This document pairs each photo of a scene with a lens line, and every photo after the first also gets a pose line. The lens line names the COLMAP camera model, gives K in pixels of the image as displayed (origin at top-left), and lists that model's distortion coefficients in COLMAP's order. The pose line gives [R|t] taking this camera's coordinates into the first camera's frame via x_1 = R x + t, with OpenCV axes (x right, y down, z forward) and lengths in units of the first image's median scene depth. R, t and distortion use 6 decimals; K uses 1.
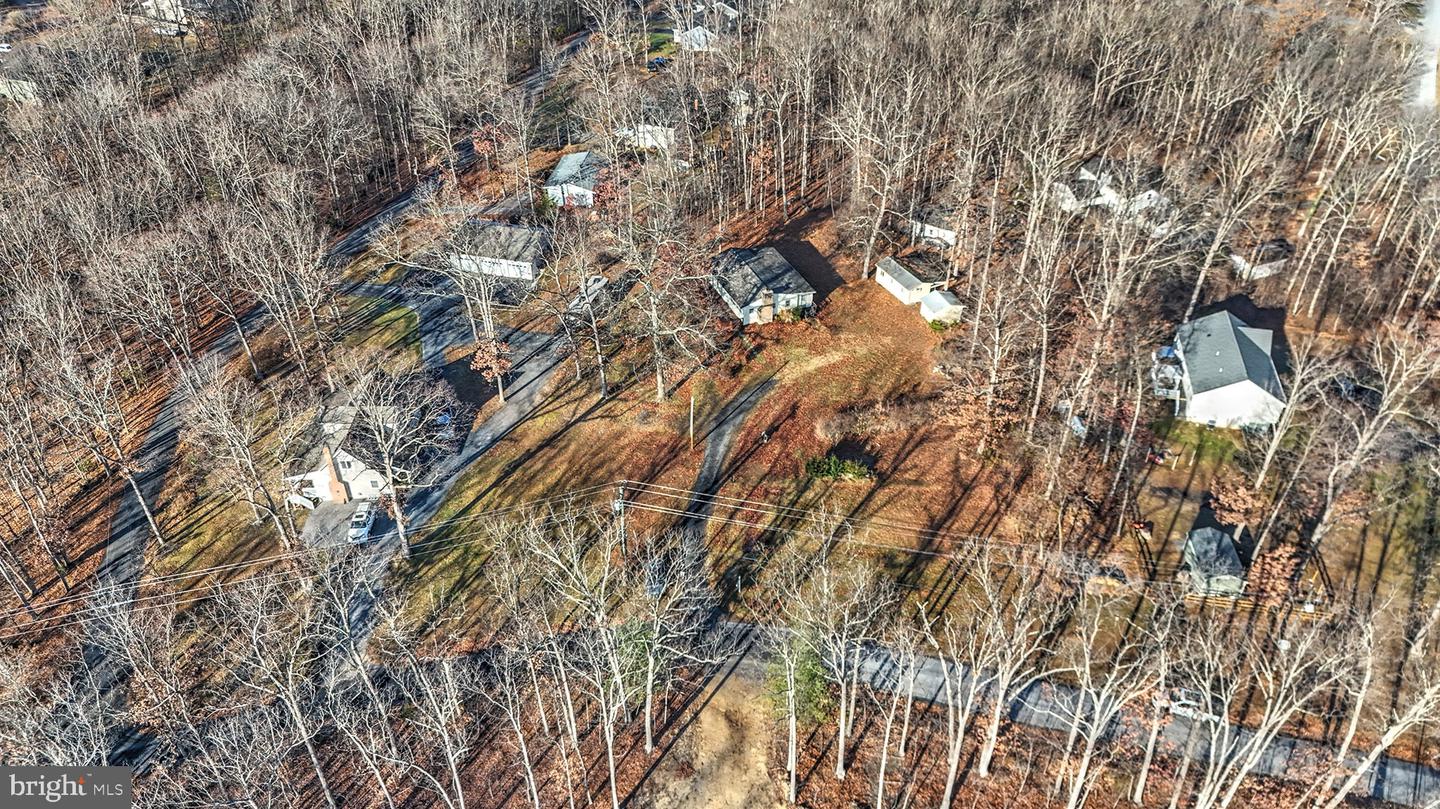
lens RADIAL K [[1054.2, 0, 718.3], [0, 1054.2, 398.0], [0, 0, 1]] dist [0.060476, -0.064117]
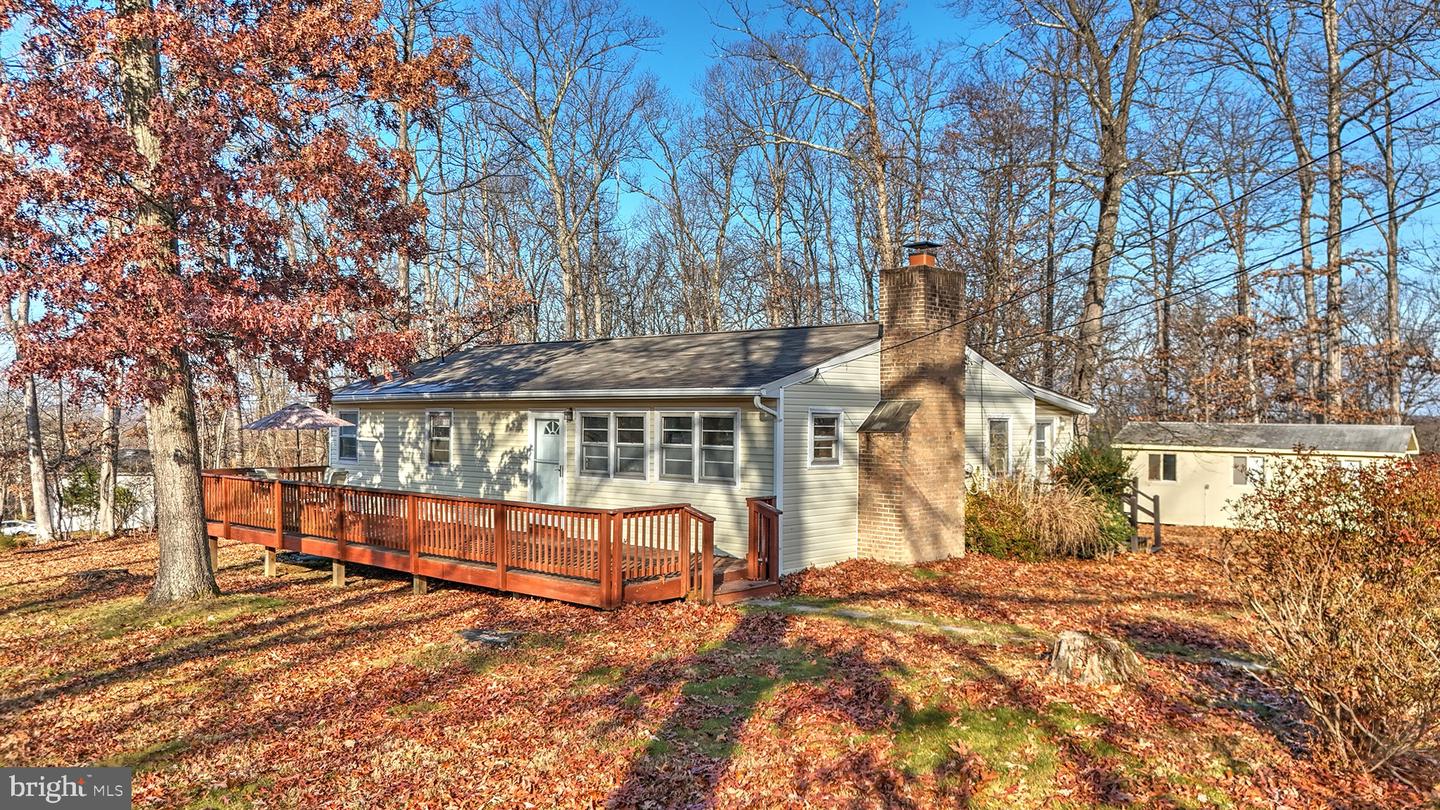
lens RADIAL K [[1054.2, 0, 719.0], [0, 1054.2, 401.9], [0, 0, 1]] dist [0.060476, -0.064117]
pose [[0.915016, 0.011181, 0.403262, -0.025881], [0.241820, 0.784919, -0.570461, -0.024972], [-0.322906, 0.619498, 0.715510, 0.977787]]
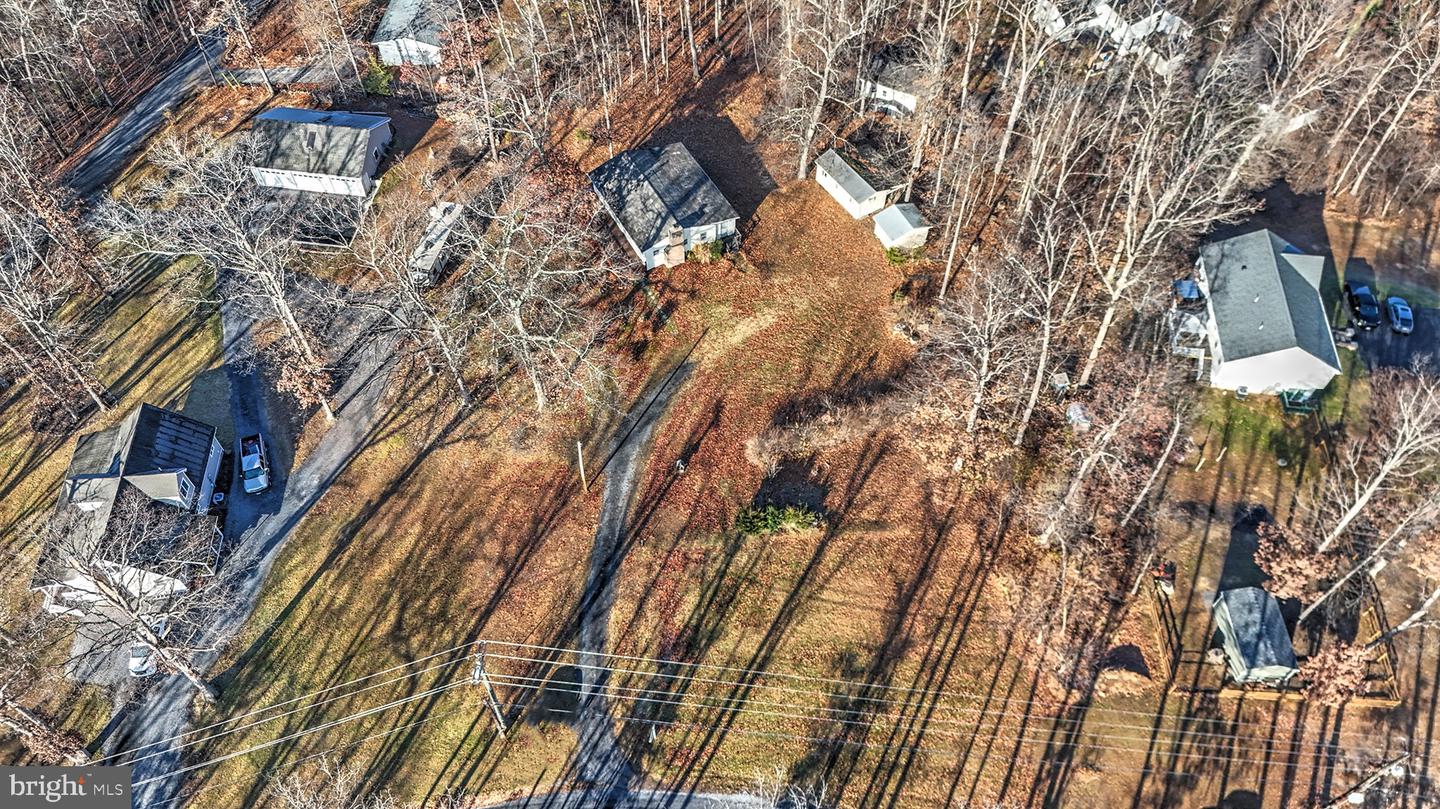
lens RADIAL K [[1054.2, 0, 722.5], [0, 1054.2, 400.3], [0, 0, 1]] dist [0.060476, -0.064117]
pose [[0.996482, -0.067498, 0.049671, 0.036464], [0.051324, 0.960071, 0.275007, -0.199068], [-0.066251, -0.271490, 0.960158, 0.251853]]
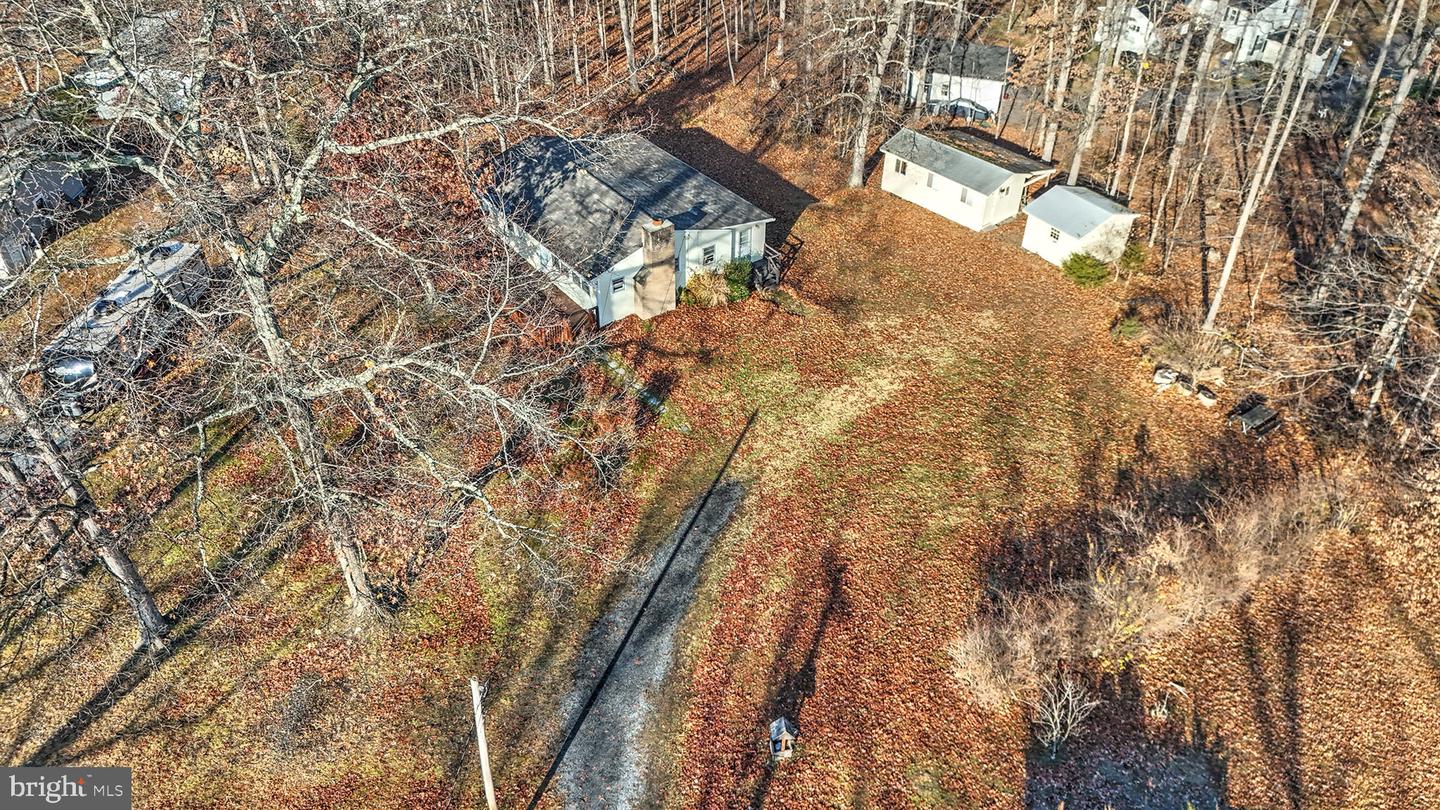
lens RADIAL K [[1054.2, 0, 725.4], [0, 1054.2, 407.1], [0, 0, 1]] dist [0.060476, -0.064117]
pose [[0.972557, -0.134789, 0.189646, -0.006900], [0.133408, 0.990858, 0.020087, -0.046260], [-0.190619, 0.005765, 0.981647, 0.680760]]
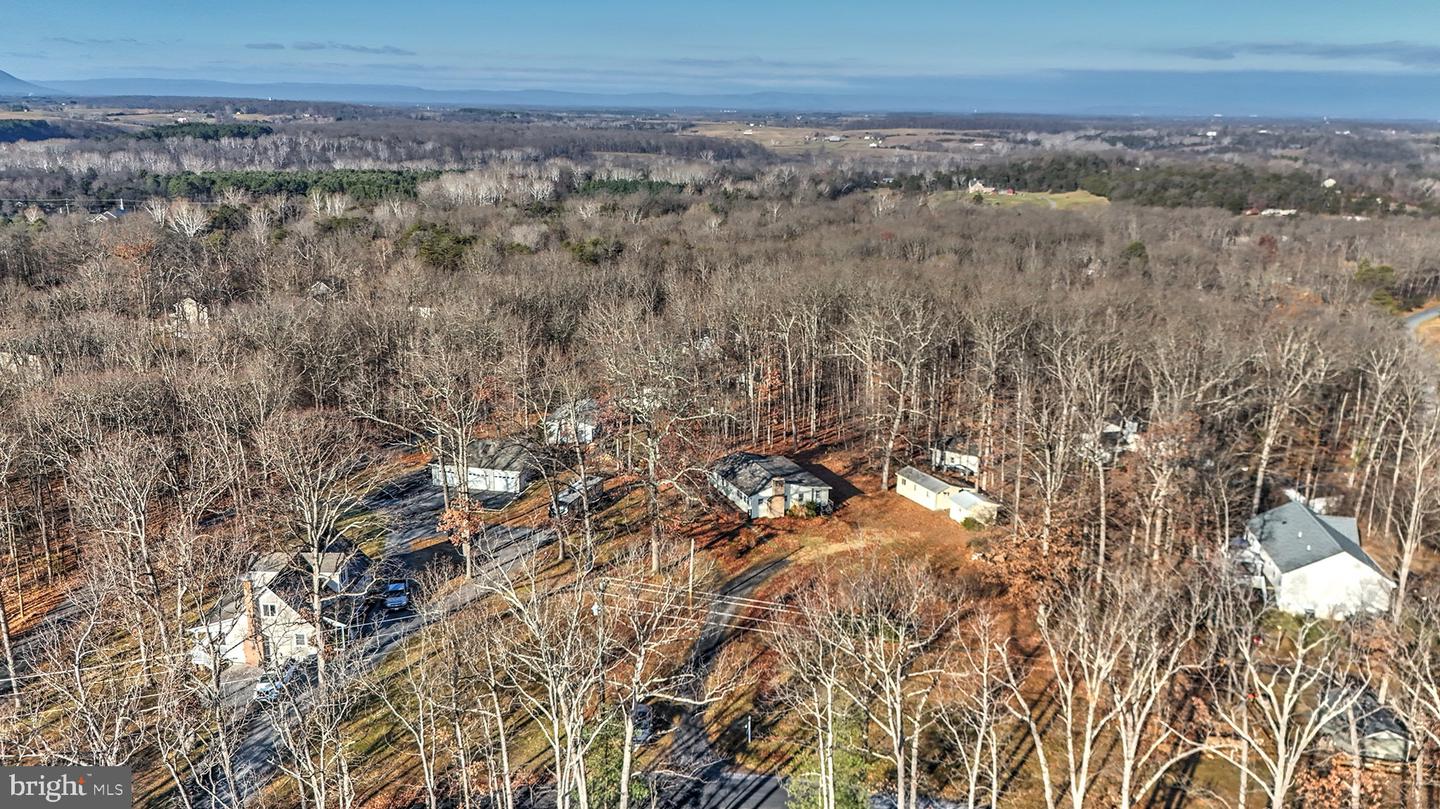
lens RADIAL K [[1054.2, 0, 715.6], [0, 1054.2, 383.8], [0, 0, 1]] dist [0.060476, -0.064117]
pose [[0.999875, 0.014352, -0.006653, -0.002236], [-0.015815, 0.916642, -0.399395, 0.194468], [0.000367, 0.399451, 0.916755, 0.150319]]
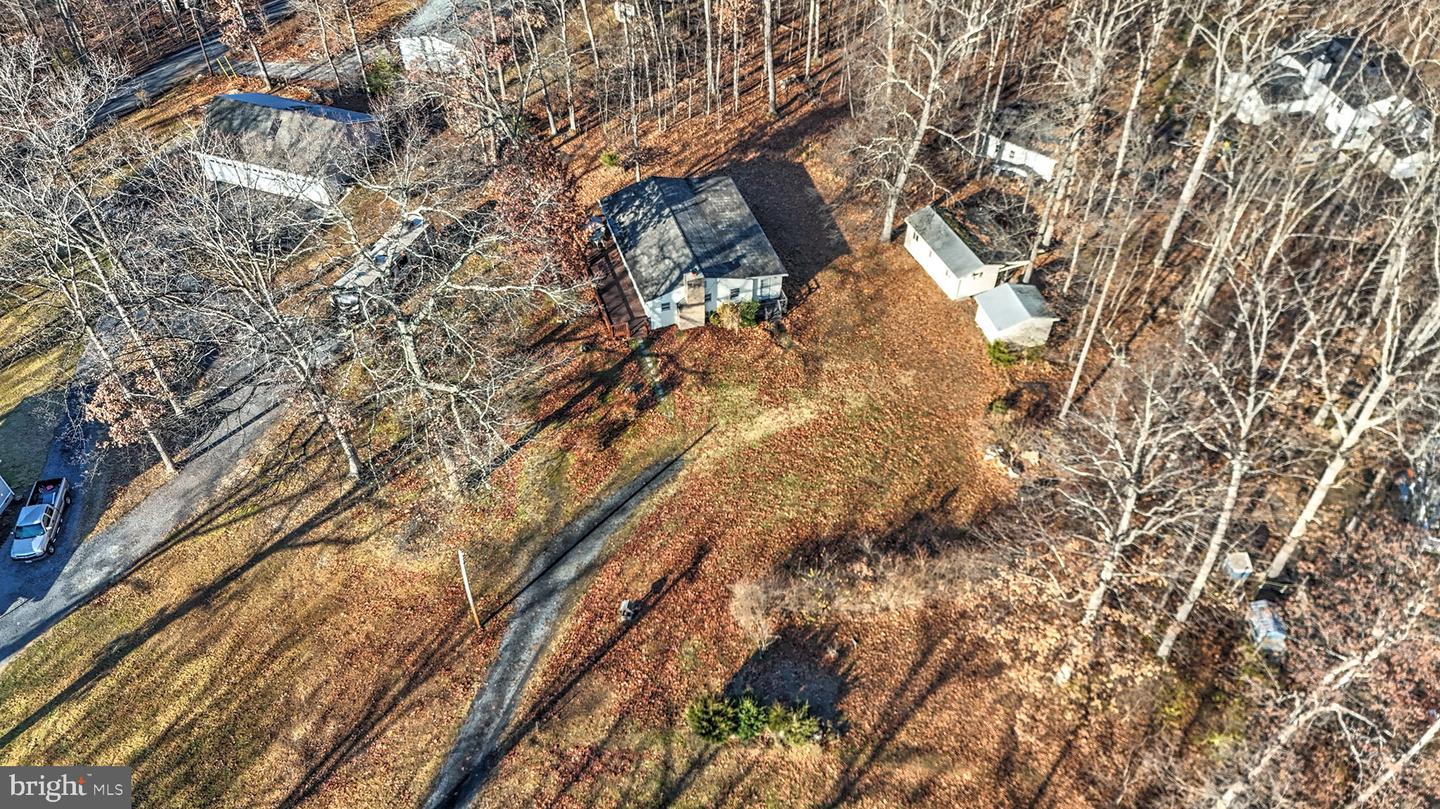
lens RADIAL K [[1054.2, 0, 722.8], [0, 1054.2, 394.1], [0, 0, 1]] dist [0.060476, -0.064117]
pose [[0.996356, 0.064874, -0.055374, 0.100948], [-0.056027, 0.987310, 0.148595, -0.128853], [0.064311, -0.144951, 0.987347, 0.478154]]
